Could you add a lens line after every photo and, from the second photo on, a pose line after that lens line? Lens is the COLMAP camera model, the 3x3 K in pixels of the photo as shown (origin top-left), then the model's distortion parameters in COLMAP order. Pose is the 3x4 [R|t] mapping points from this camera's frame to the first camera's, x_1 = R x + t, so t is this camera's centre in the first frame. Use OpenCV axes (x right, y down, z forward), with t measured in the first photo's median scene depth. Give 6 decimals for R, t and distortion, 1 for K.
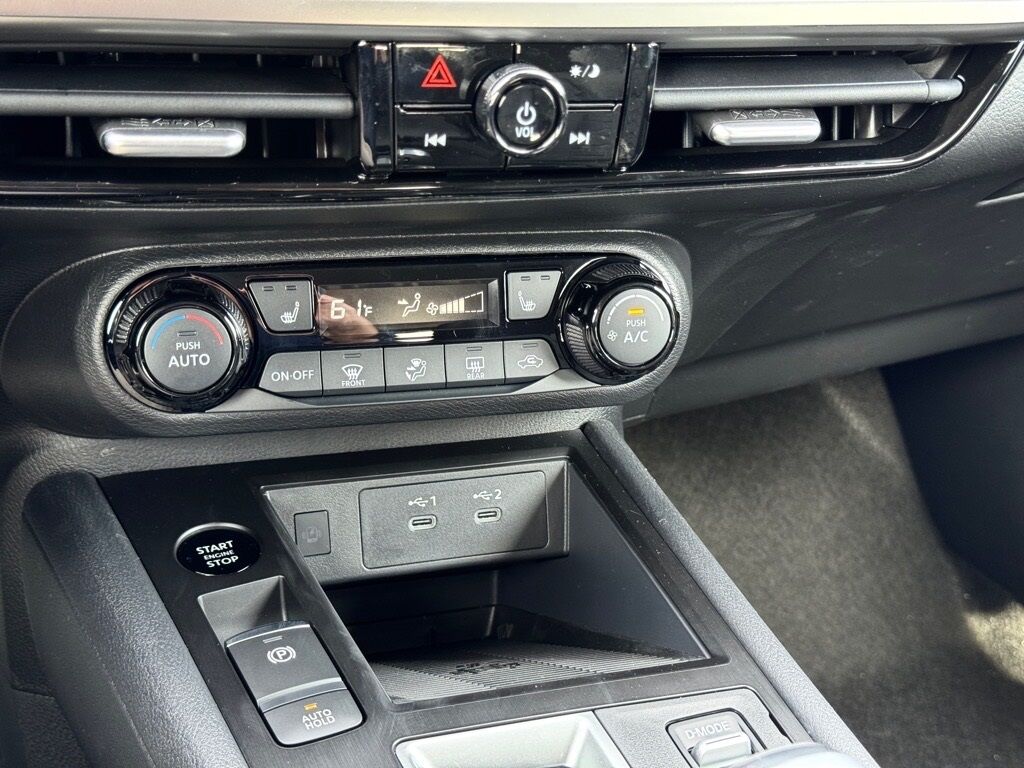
lens RADIAL K [[1373.1, 0, 511.5], [0, 1373.1, 383.5], [0, 0, 1]] dist [0.123369, 0.000000]
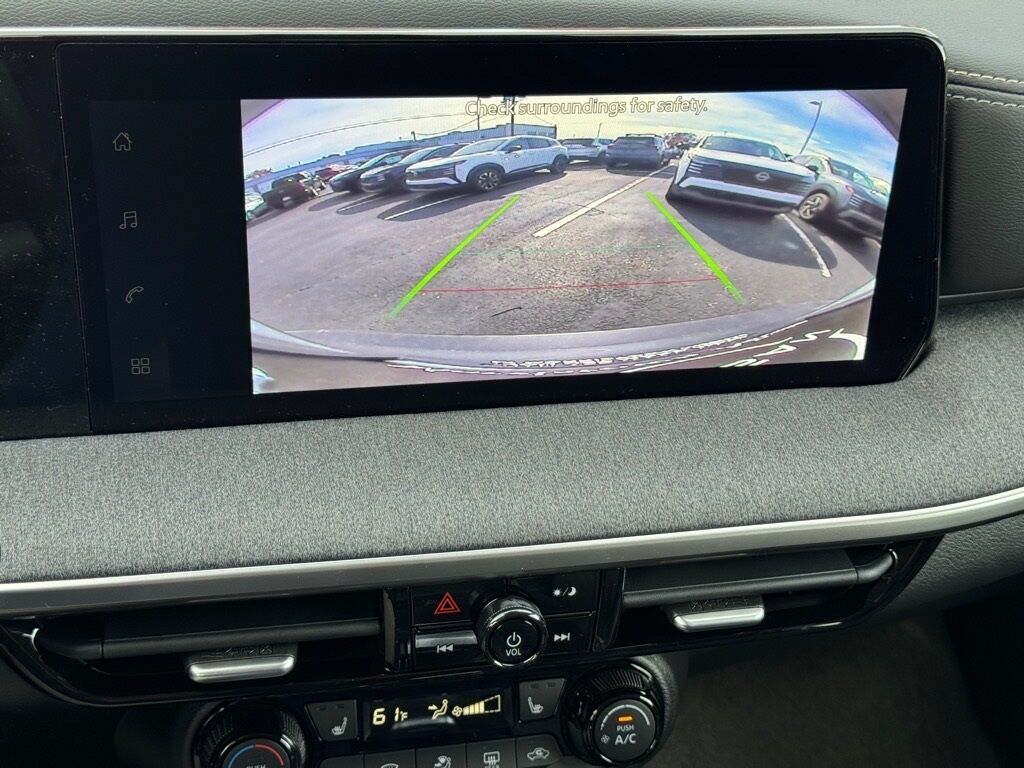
lens RADIAL K [[1373.1, 0, 512.1], [0, 1373.1, 390.0], [0, 0, 1]] dist [0.123369, 0.000000]
pose [[0.995680, 0.017073, -0.091267, 0.102213], [-0.015403, 0.999701, 0.018974, -0.379331], [0.091564, -0.017486, 0.995646, -0.220606]]
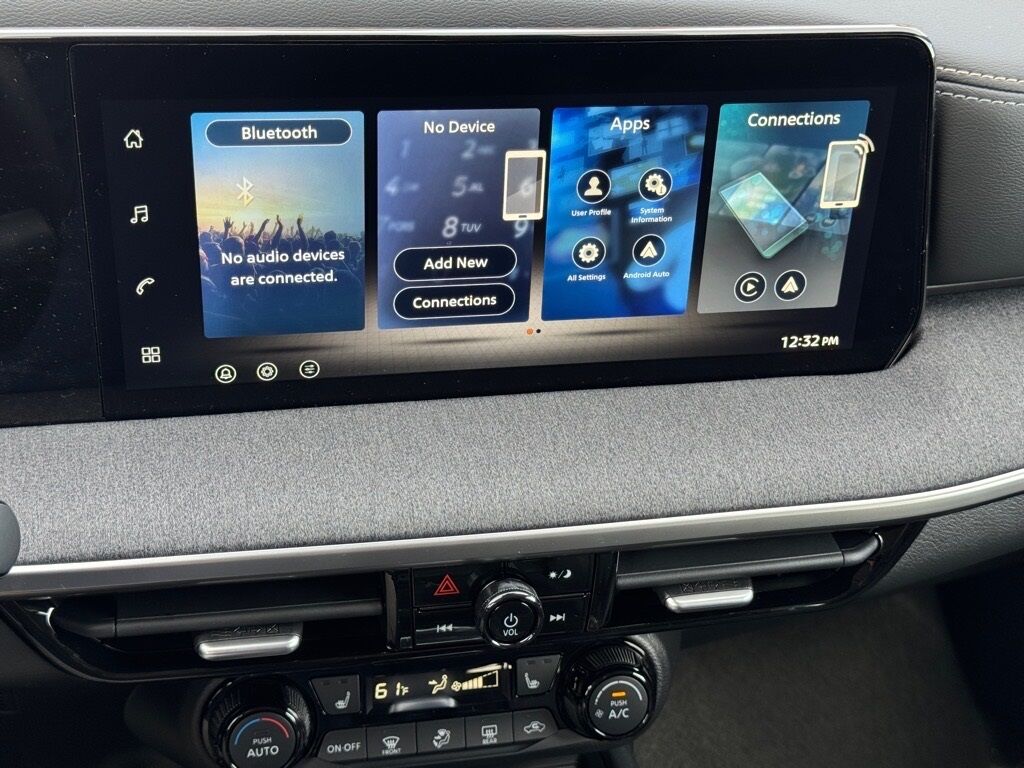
lens RADIAL K [[1373.1, 0, 510.9], [0, 1373.1, 387.1], [0, 0, 1]] dist [0.123369, 0.000000]
pose [[0.995434, 0.023655, -0.092475, 0.107413], [-0.019769, 0.998892, 0.042713, -0.400620], [0.093382, -0.040689, 0.994799, -0.255889]]
